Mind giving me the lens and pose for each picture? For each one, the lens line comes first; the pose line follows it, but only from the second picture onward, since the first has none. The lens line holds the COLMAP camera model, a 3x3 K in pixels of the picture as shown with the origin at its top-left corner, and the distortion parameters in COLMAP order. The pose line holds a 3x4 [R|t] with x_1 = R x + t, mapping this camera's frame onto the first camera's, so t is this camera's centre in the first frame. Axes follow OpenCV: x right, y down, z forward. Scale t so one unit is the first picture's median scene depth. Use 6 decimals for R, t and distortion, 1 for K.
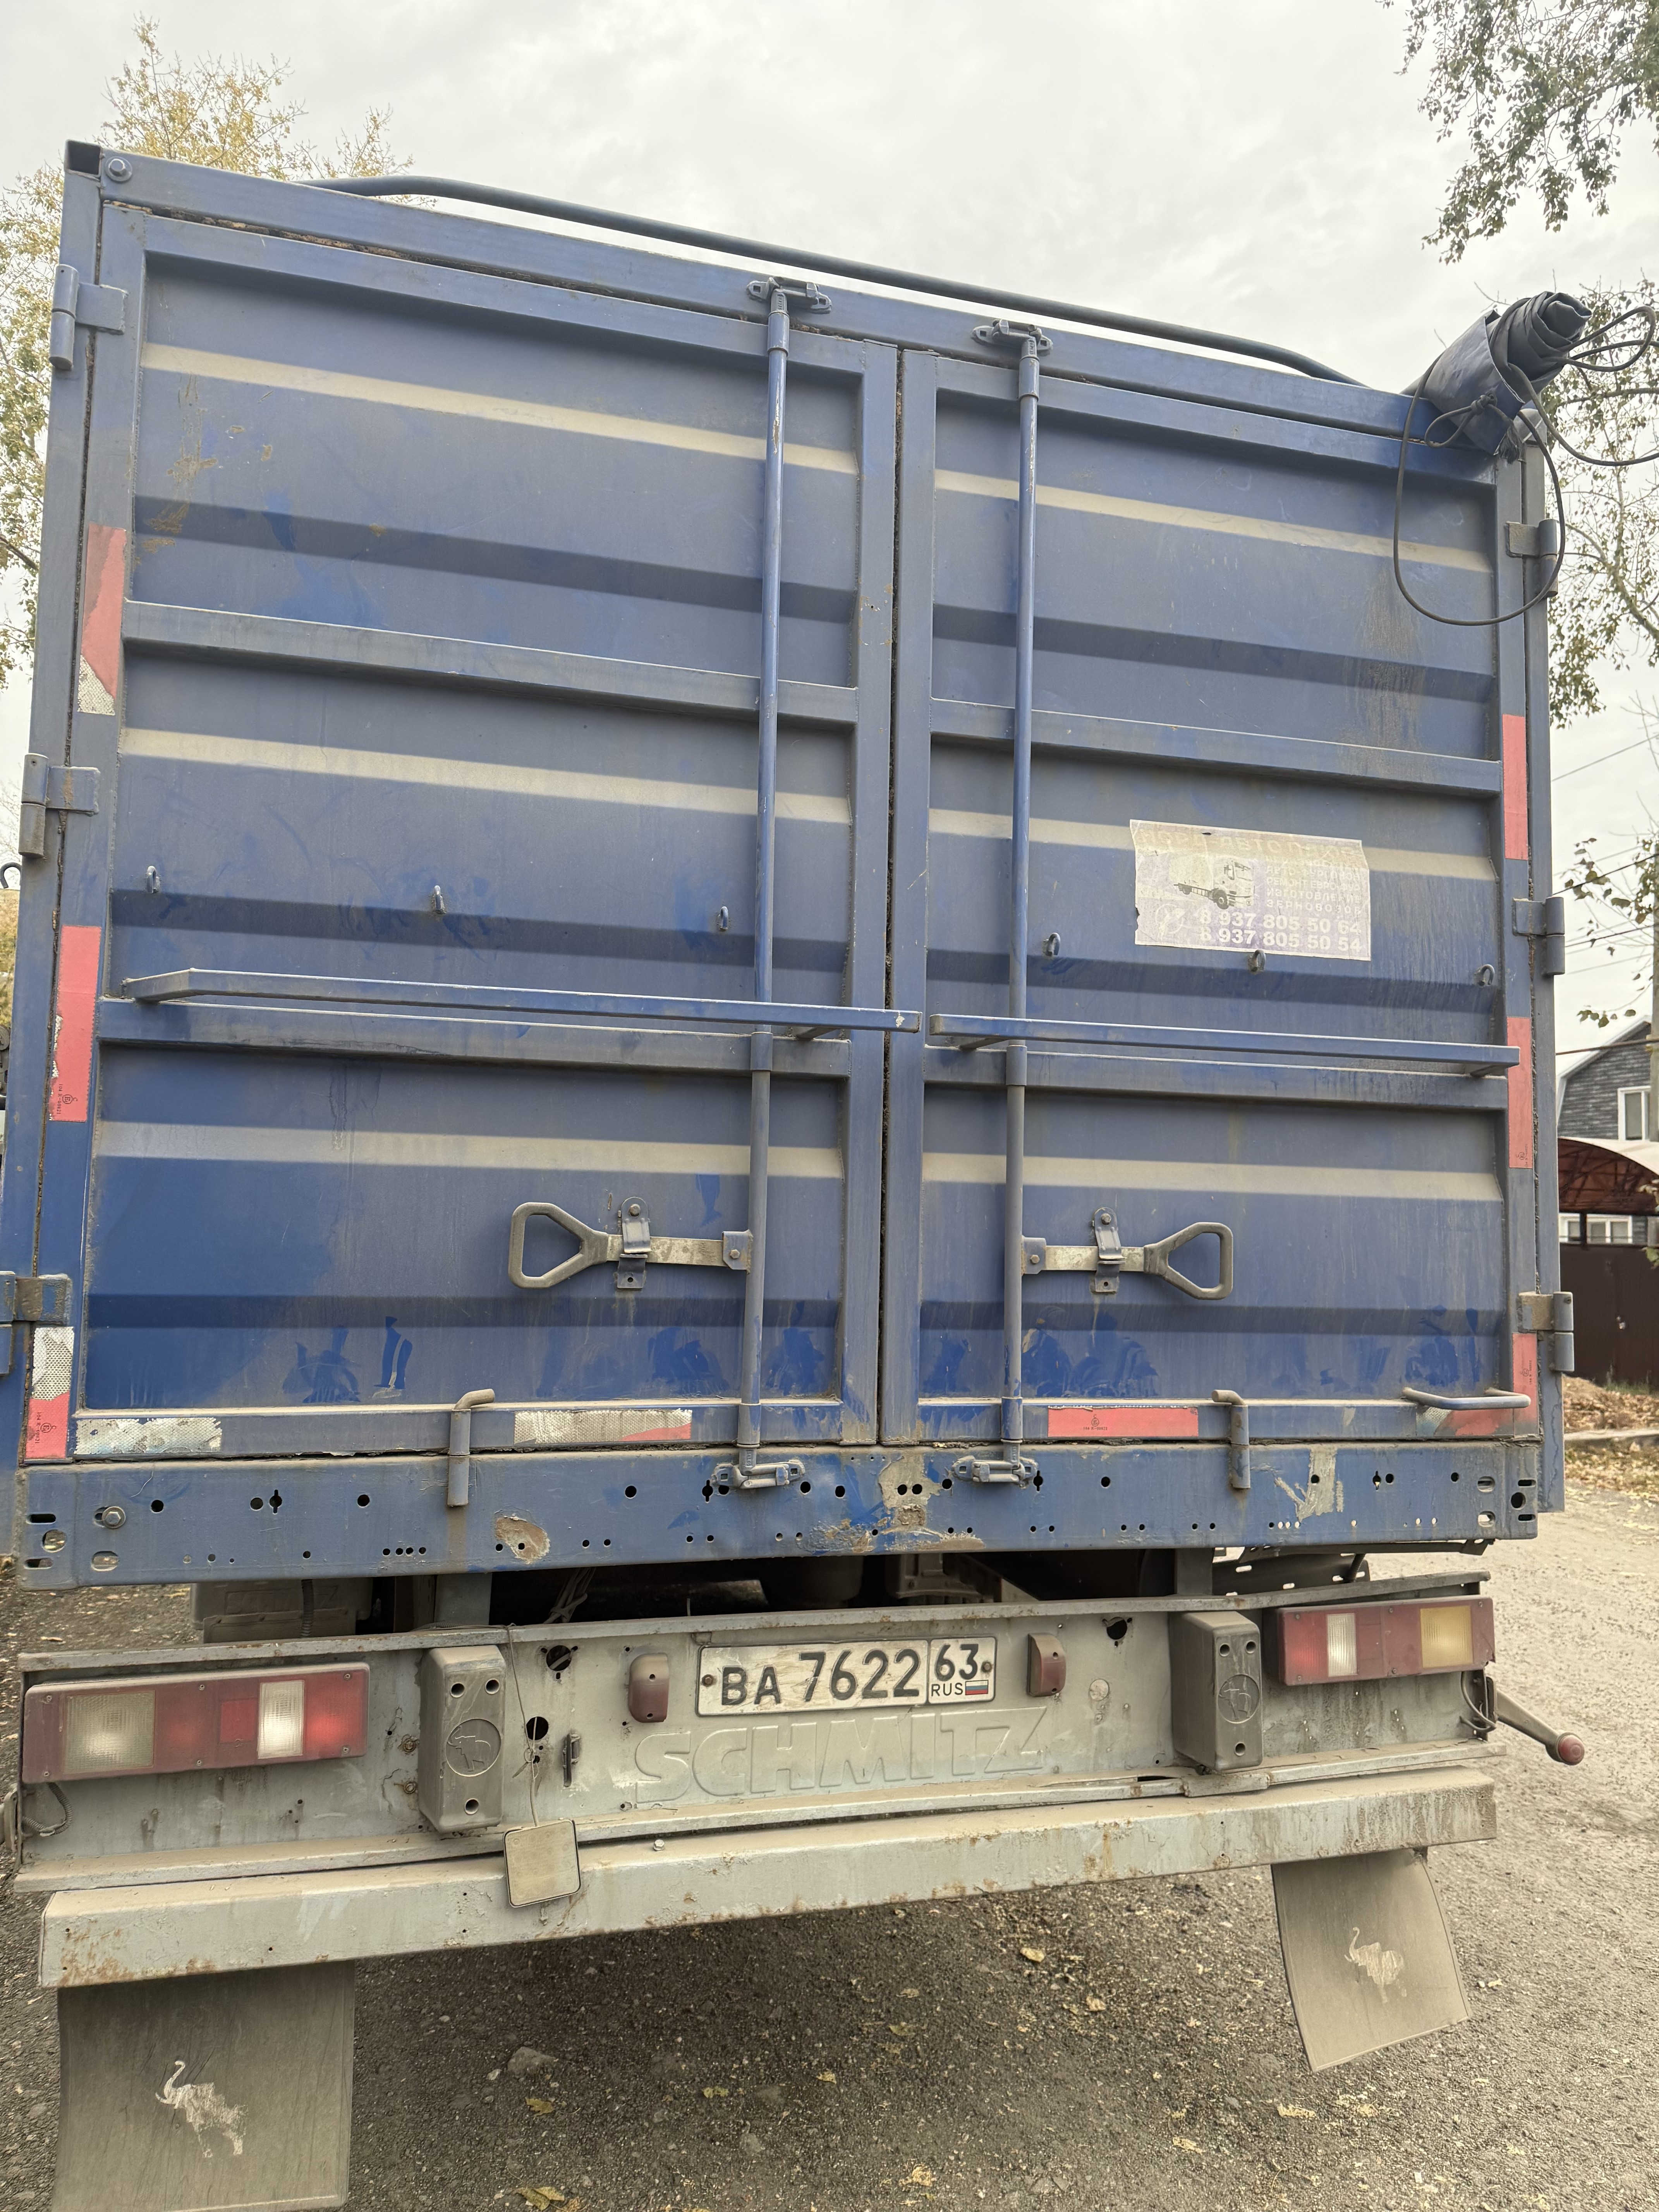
lens RADIAL K [[1438.3, 0, 834.7], [0, 1438.3, 1123.8], [0, 0, 1]] dist [0.128596, -0.167365]
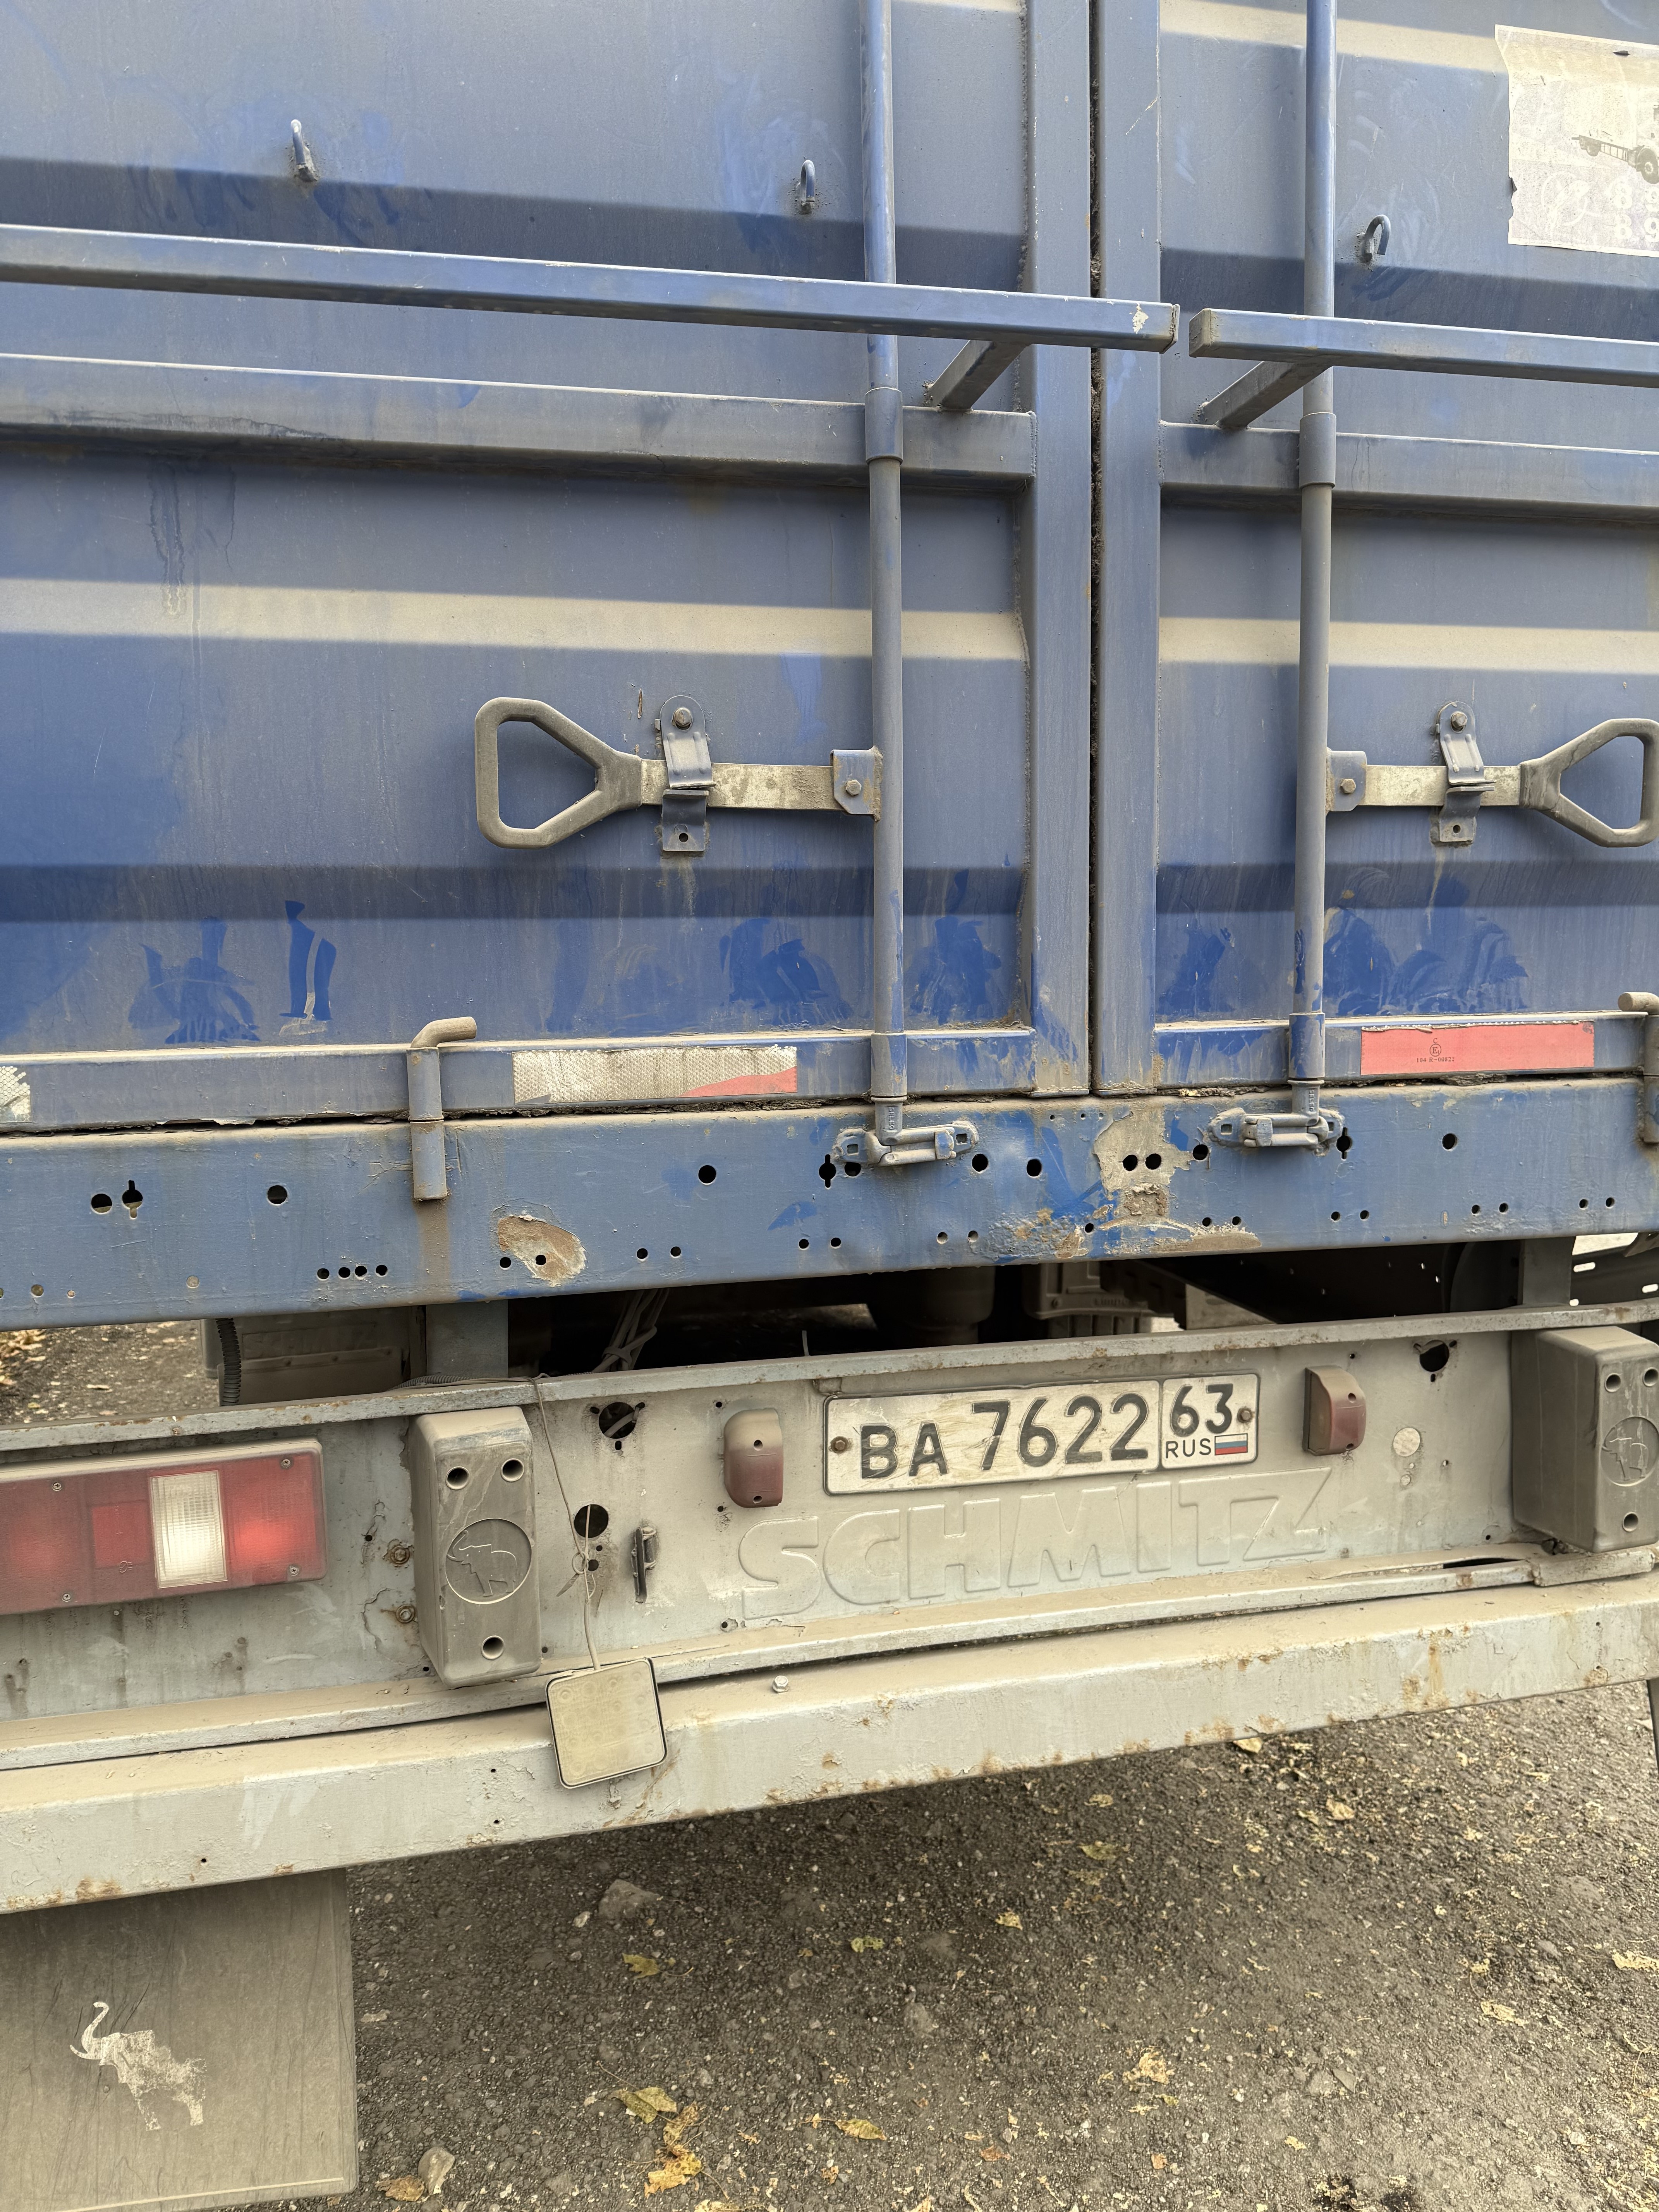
lens RADIAL K [[1484.3, 0, 834.9], [0, 1484.3, 1099.9], [0, 0, 1]] dist [0.117868, -0.160608]
pose [[0.997817, -0.036396, -0.055102, -0.044514], [0.044931, 0.985672, 0.162576, 0.109560], [0.048396, -0.164697, 0.985156, 0.342962]]
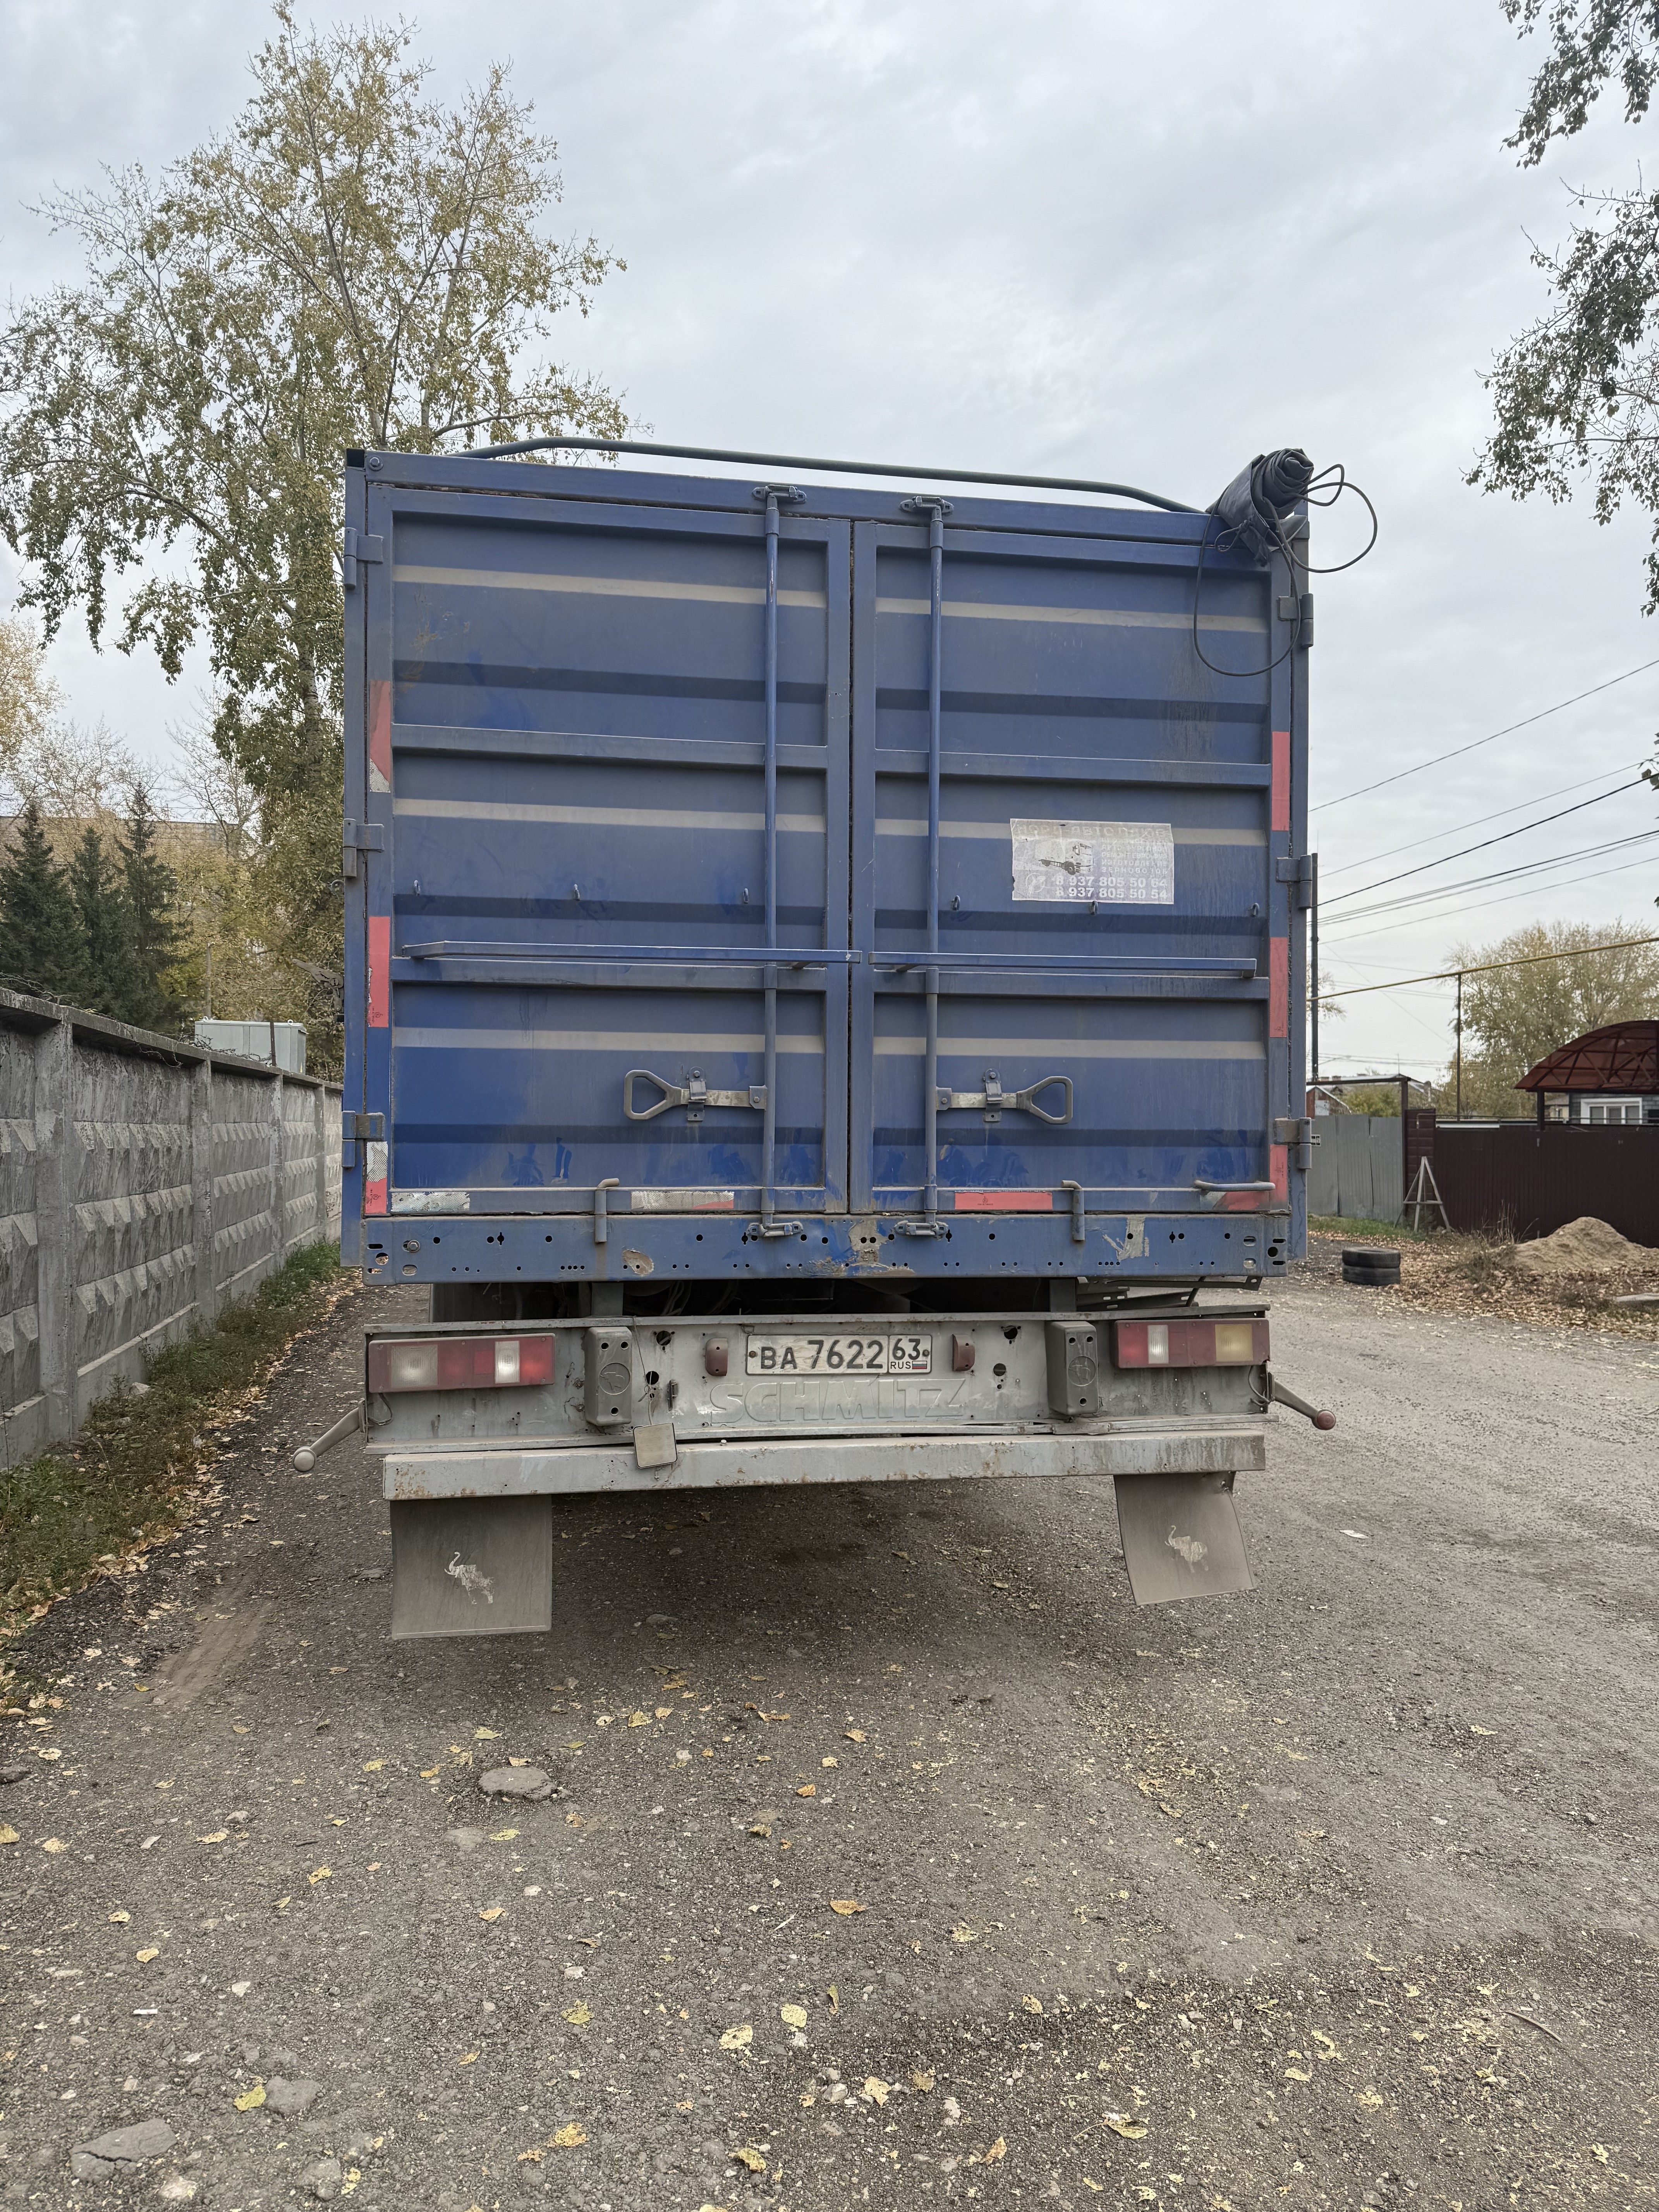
lens RADIAL K [[1438.3, 0, 834.7], [0, 1438.3, 1123.8], [0, 0, 1]] dist [0.128596, -0.167365]
pose [[0.995445, -0.017733, -0.093678, 0.165059], [0.023992, 0.997524, 0.066114, 0.009720], [0.092273, -0.068061, 0.993405, -0.609589]]
